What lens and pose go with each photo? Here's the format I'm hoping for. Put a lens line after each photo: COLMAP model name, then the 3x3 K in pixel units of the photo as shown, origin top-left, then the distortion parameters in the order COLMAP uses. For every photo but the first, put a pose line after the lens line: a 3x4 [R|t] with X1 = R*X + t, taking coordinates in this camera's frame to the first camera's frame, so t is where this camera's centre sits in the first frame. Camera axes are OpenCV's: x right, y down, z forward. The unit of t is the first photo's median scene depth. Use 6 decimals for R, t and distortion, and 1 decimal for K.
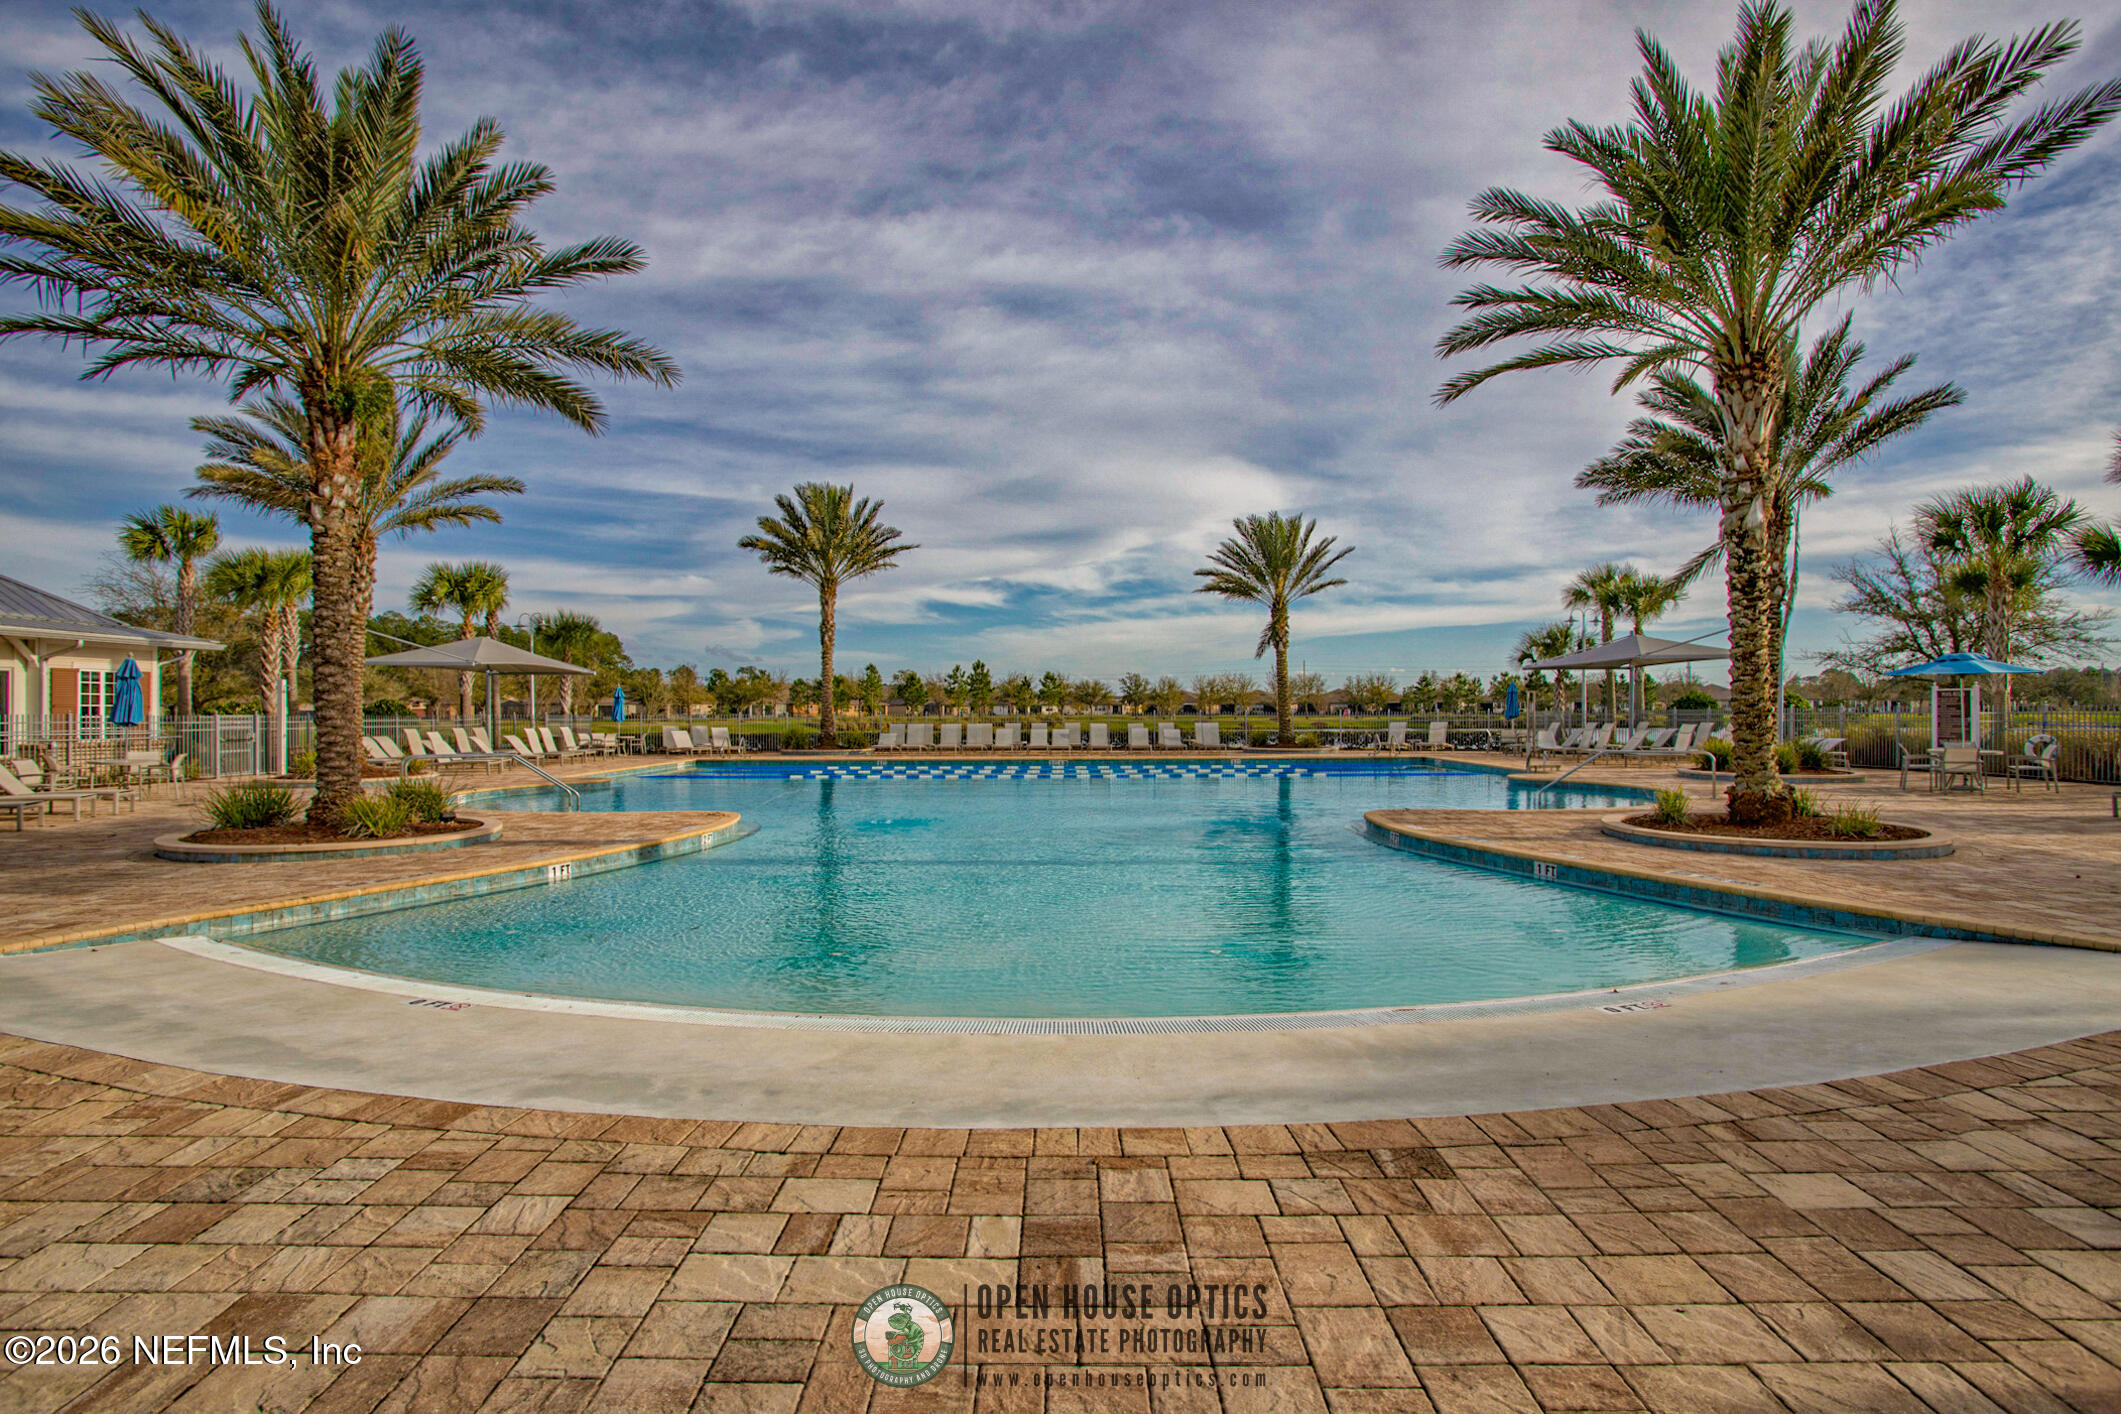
lens RADIAL K [[1043.4, 0, 1060.5], [0, 1043.4, 707.0], [0, 0, 1]] dist [-0.049143, -0.000025]
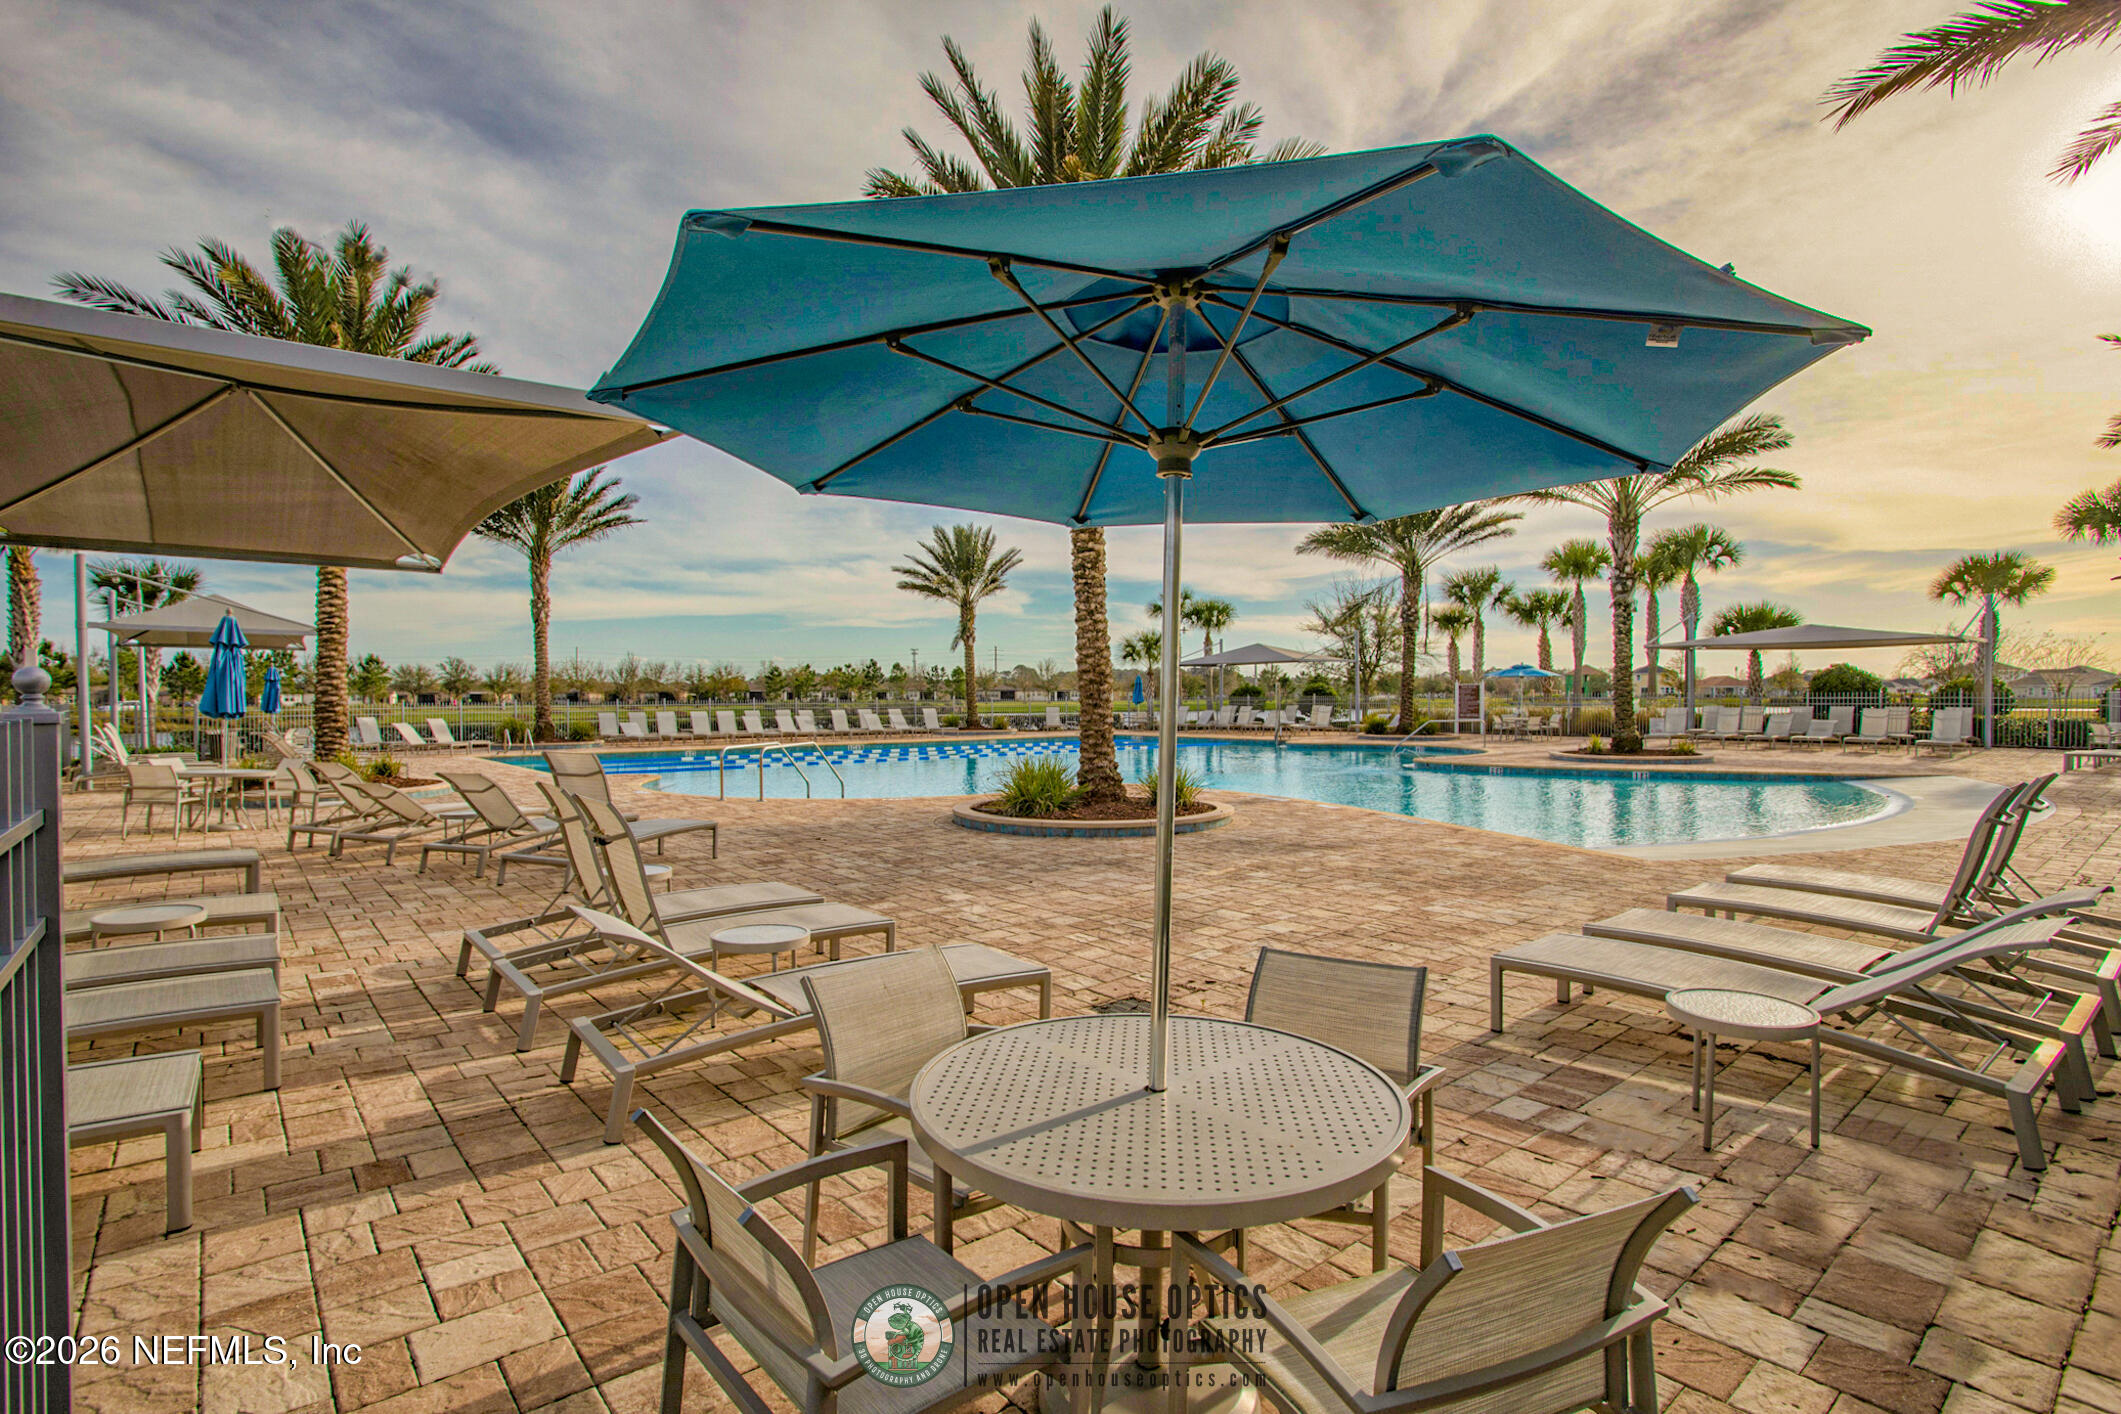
lens RADIAL K [[1057.1, 0, 1060.5], [0, 1057.1, 707.0], [0, 0, 1]] dist [-0.000331, -0.000167]
pose [[0.774685, -0.007942, 0.632298, -0.386691], [0.001832, 0.999945, 0.010316, 0.001736], [-0.632345, -0.006833, 0.774657, 0.034263]]
